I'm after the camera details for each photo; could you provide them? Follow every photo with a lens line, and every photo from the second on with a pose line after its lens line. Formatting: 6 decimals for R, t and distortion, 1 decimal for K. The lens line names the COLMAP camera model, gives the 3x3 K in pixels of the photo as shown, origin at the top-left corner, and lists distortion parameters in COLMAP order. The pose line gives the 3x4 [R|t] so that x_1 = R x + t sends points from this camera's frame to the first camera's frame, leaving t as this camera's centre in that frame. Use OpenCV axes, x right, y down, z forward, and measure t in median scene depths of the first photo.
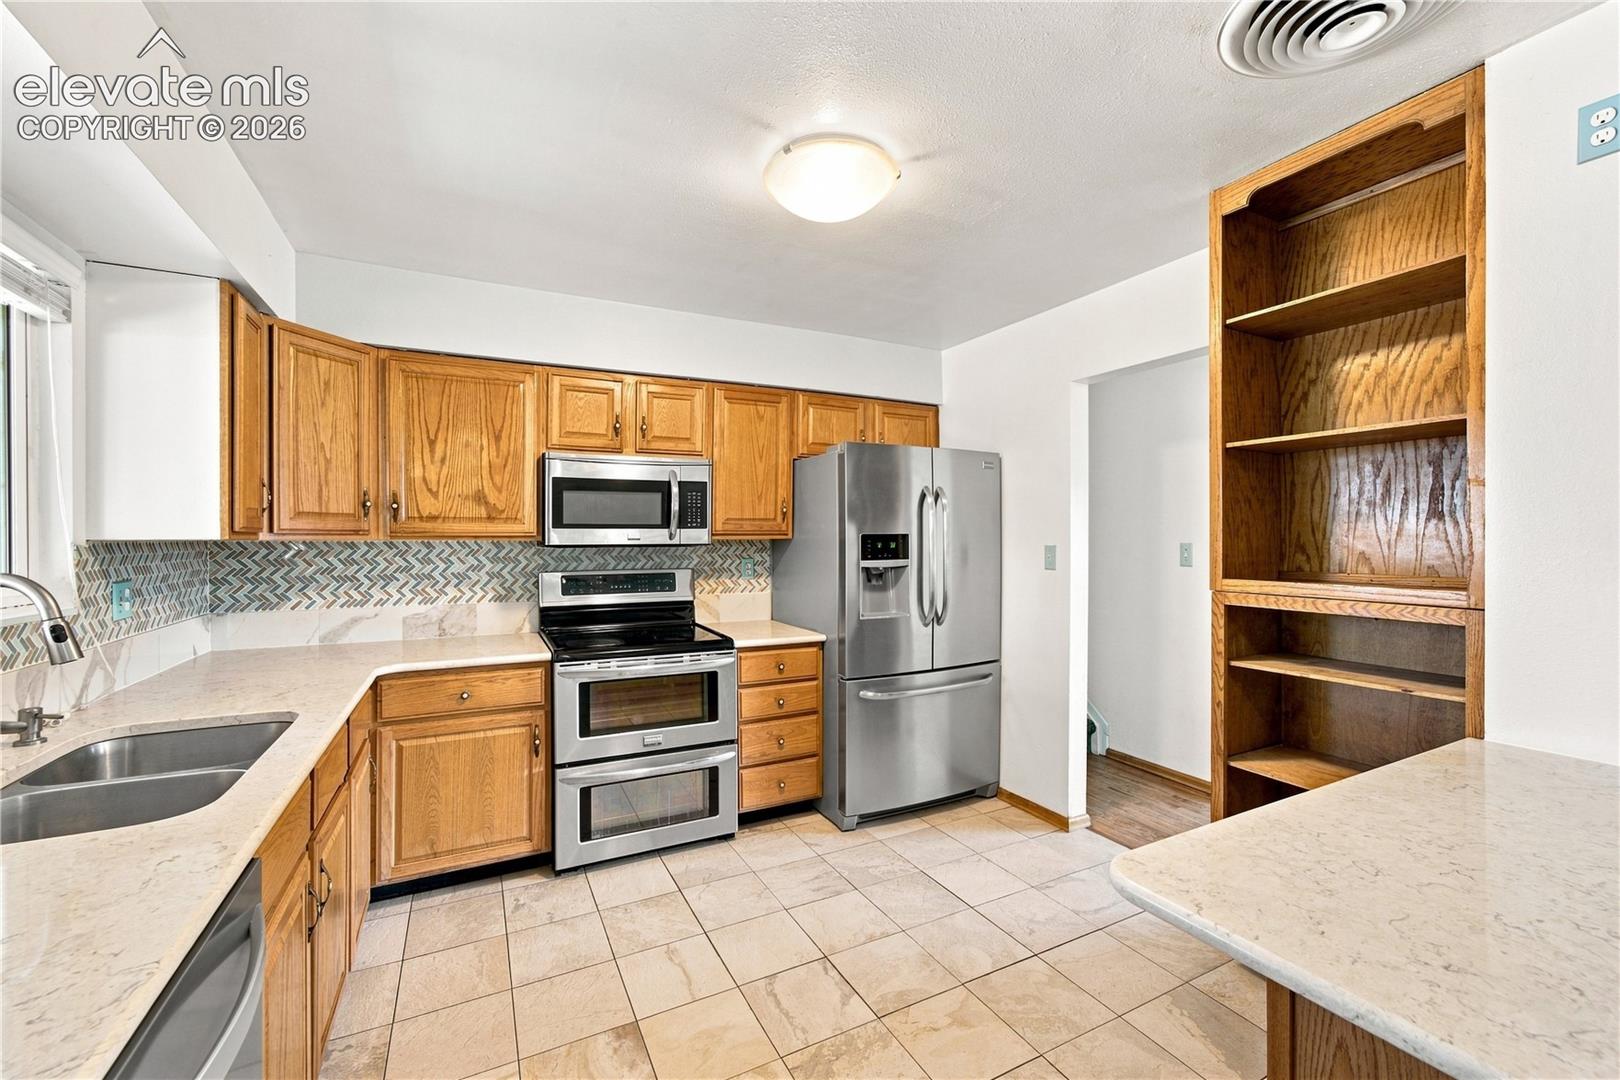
lens RADIAL K [[669.5, 0, 814.7], [0, 669.5, 532.3], [0, 0, 1]] dist [-0.012871, 0.023217]
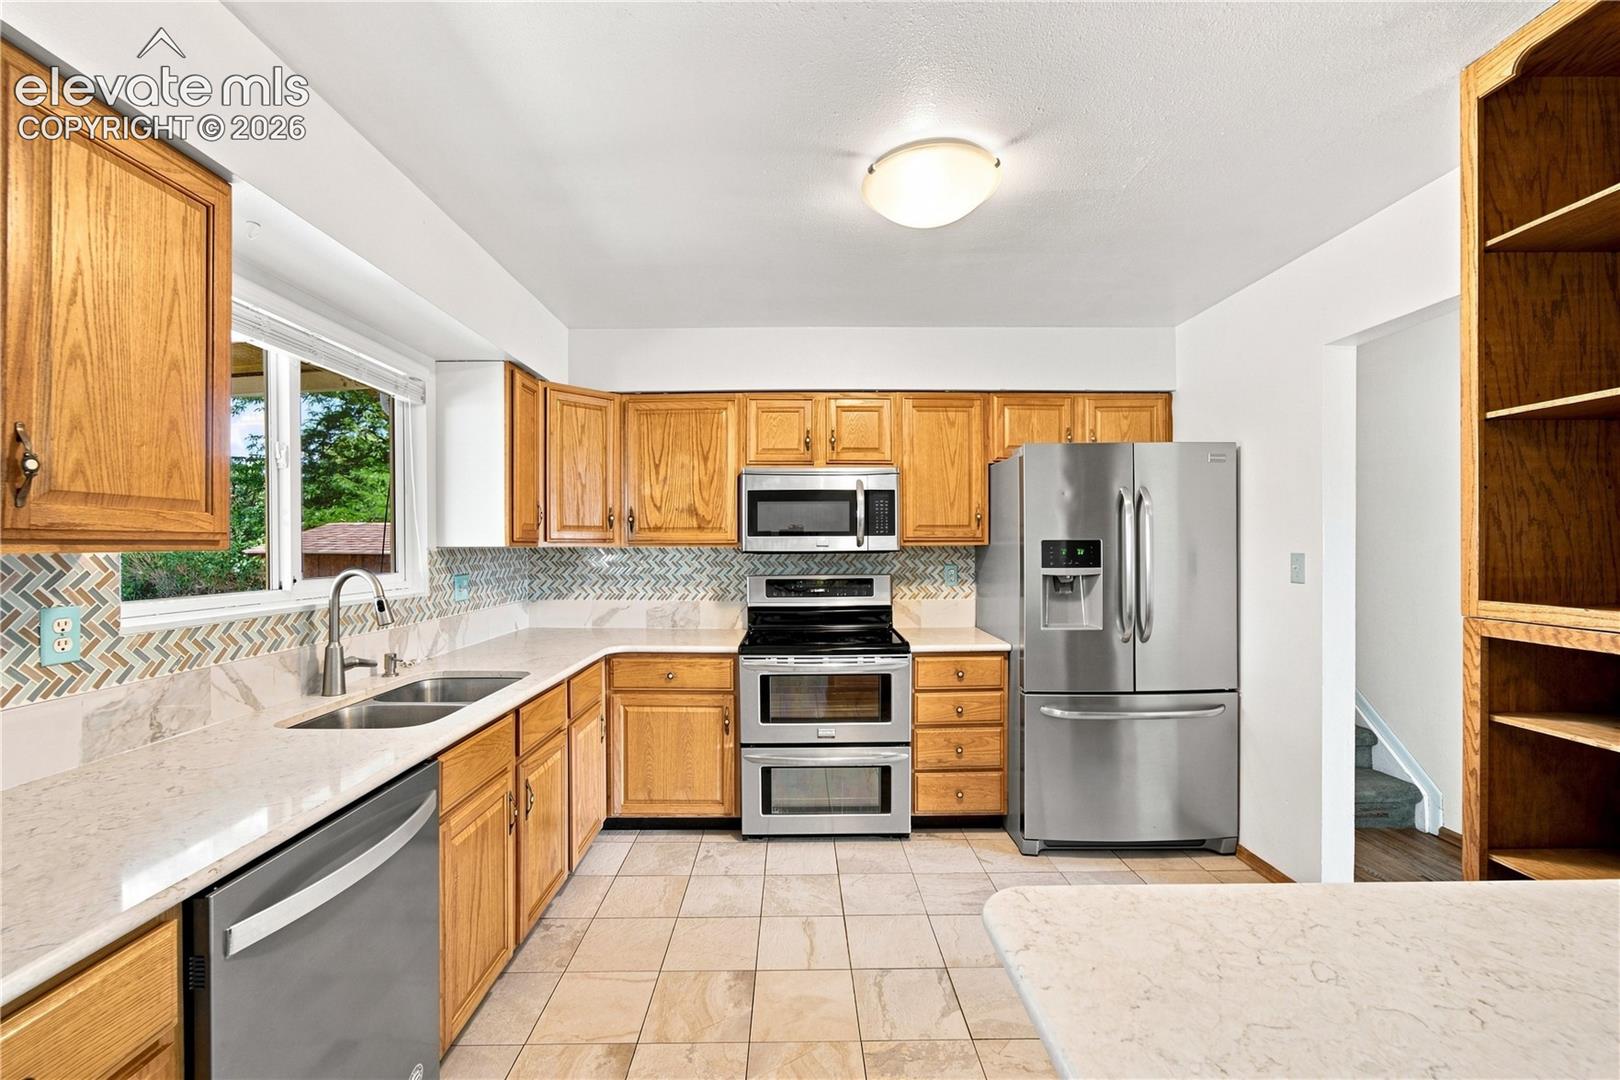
lens RADIAL K [[675.5, 0, 810.0], [0, 675.5, 540.0], [0, 0, 1]] dist [-0.001146, 0.023330]
pose [[0.900310, -0.004513, -0.435226, 0.207492], [0.005573, 0.999984, 0.001158, -0.000595], [0.435213, -0.003468, 0.900321, 0.007104]]
